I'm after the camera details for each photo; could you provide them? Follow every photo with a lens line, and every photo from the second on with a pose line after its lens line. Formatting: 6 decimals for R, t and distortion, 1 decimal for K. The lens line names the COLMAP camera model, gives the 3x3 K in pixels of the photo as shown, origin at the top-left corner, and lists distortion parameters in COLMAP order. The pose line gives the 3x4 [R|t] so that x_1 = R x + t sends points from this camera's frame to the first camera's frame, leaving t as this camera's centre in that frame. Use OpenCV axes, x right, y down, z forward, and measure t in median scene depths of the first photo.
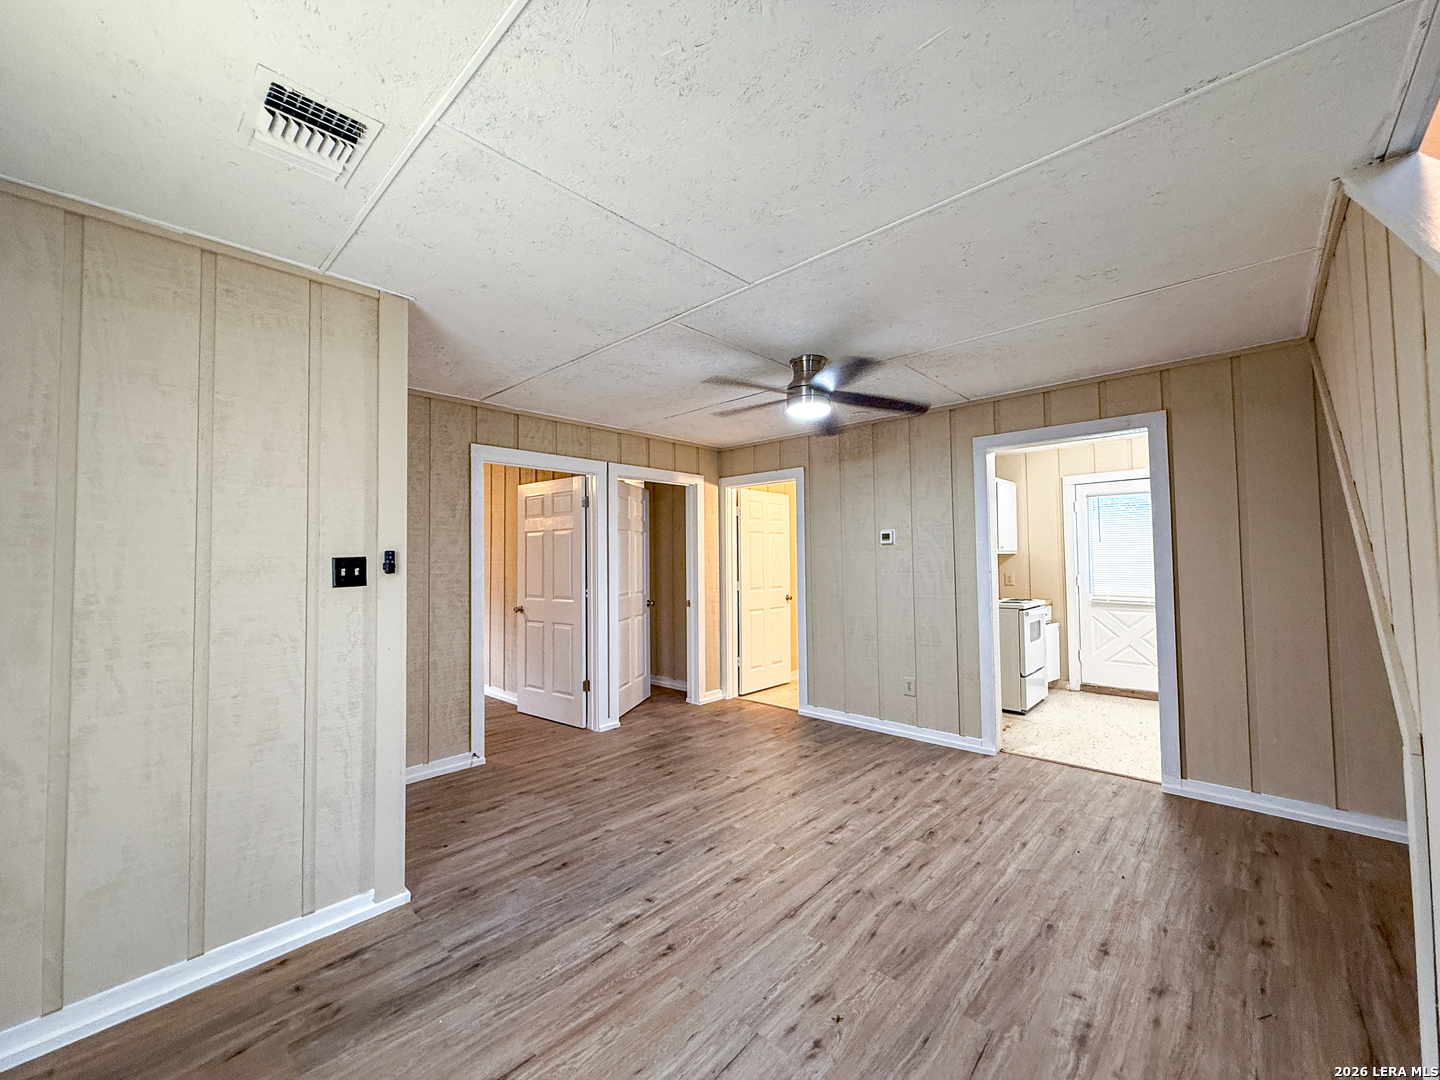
lens RADIAL K [[577.9, 0, 721.1], [0, 577.9, 537.7], [0, 0, 1]] dist [0.000648, 0.000051]
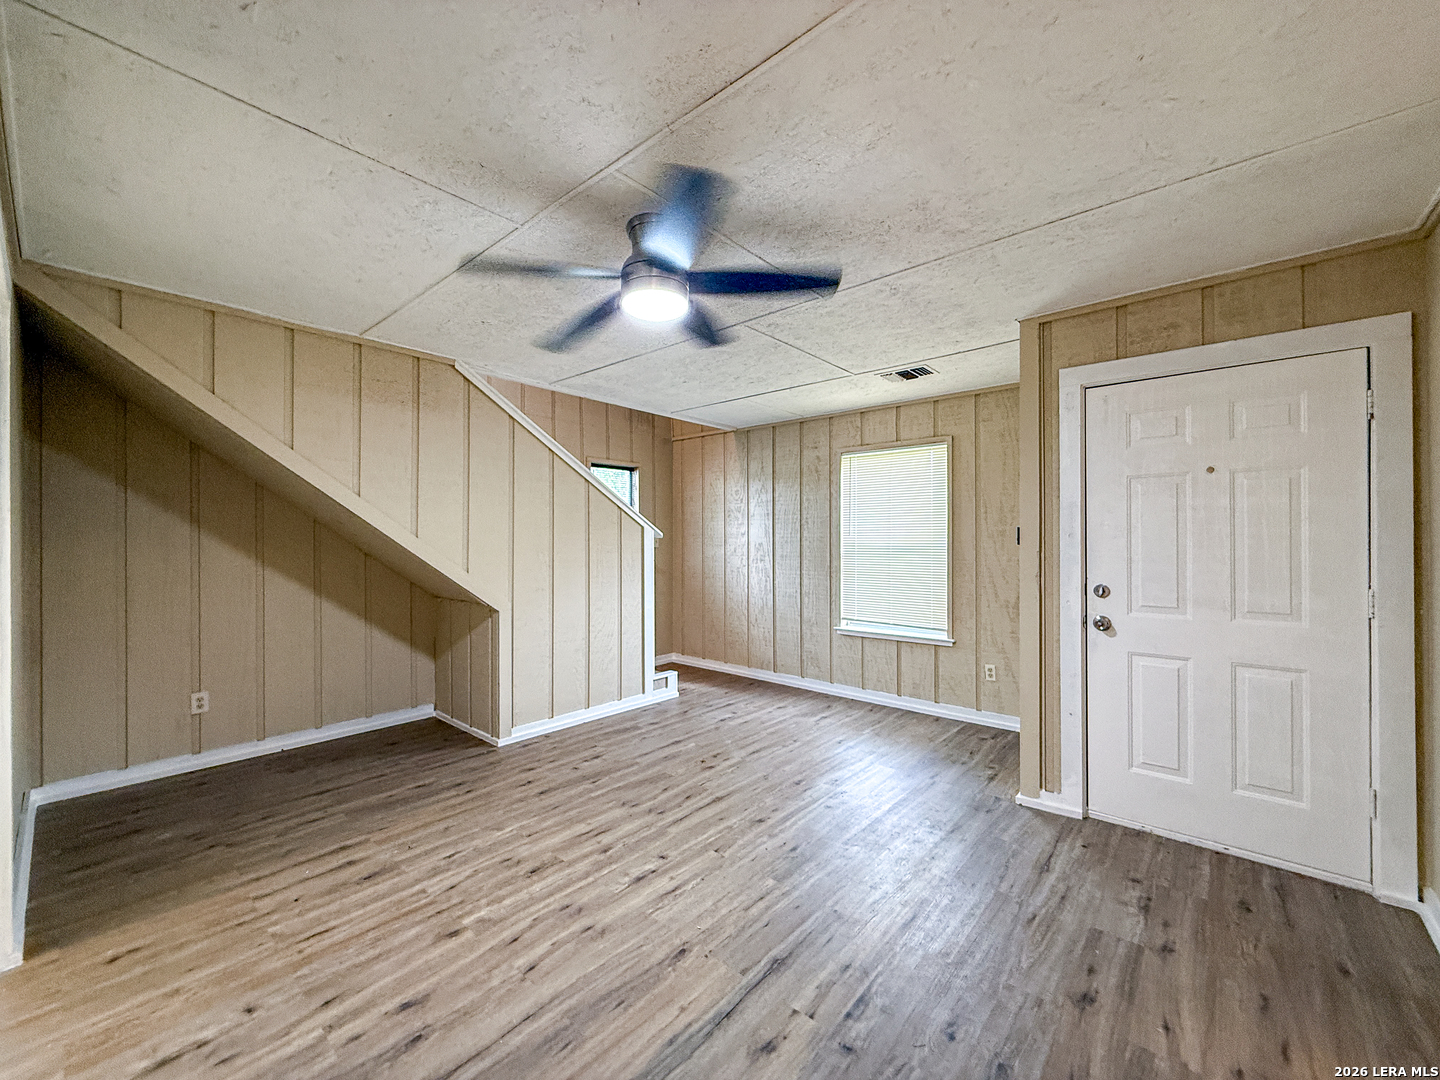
lens RADIAL K [[577.9, 0, 719.2], [0, 577.9, 539.0], [0, 0, 1]] dist [0.000648, 0.000051]
pose [[-0.999361, 0.014271, -0.032779, 0.116503], [0.015546, 0.999119, -0.038980, 0.070598], [0.032194, -0.039464, -0.998702, 1.806683]]
